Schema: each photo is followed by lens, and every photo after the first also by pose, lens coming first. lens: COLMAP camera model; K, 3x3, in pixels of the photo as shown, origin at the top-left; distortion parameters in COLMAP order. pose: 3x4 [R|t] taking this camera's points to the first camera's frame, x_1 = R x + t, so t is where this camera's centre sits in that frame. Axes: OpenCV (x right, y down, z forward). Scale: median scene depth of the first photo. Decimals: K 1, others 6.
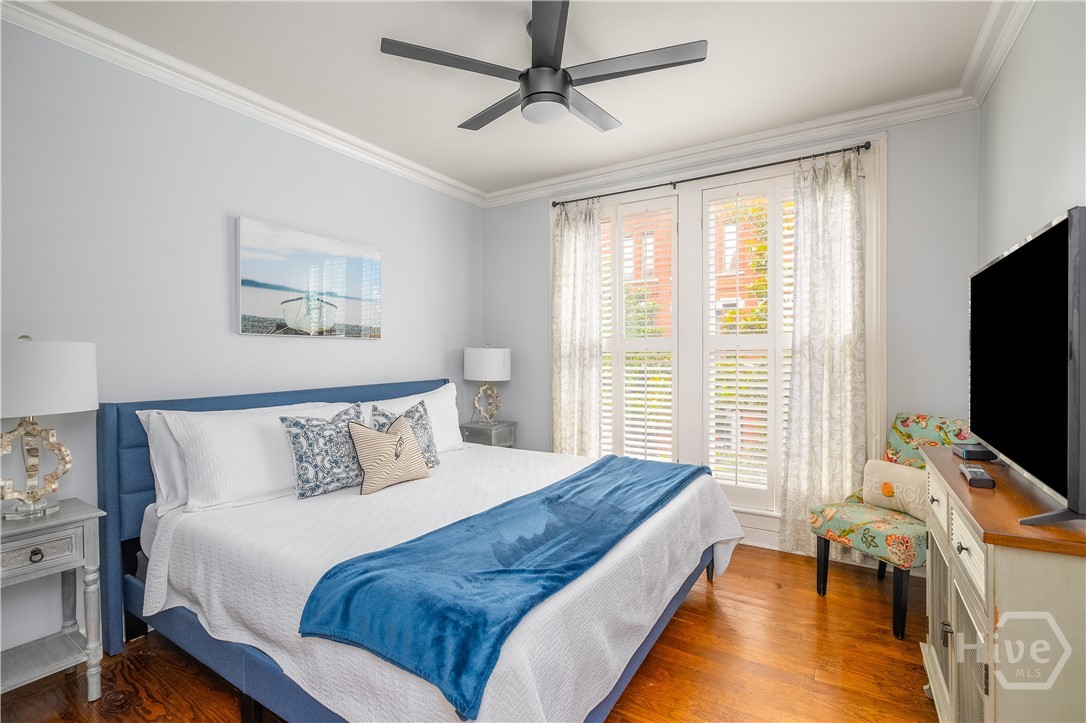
lens RADIAL K [[489.2, 0, 543.0], [0, 489.2, 361.5], [0, 0, 1]] dist [-0.000941, -0.000076]
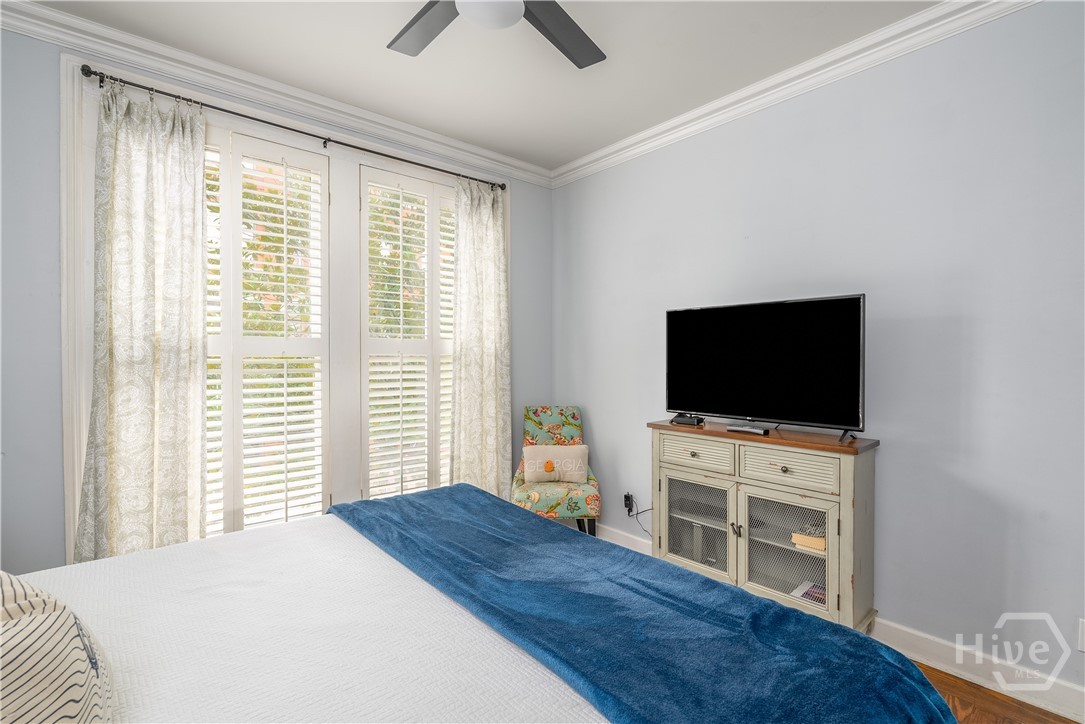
lens RADIAL K [[502.2, 0, 542.5], [0, 502.2, 362.0], [0, 0, 1]] dist [0.001187, 0.000058]
pose [[0.299729, -0.004987, 0.954011, -0.474715], [0.009438, 0.999953, 0.002262, -0.012774], [-0.953978, 0.008326, 0.299762, 0.527888]]
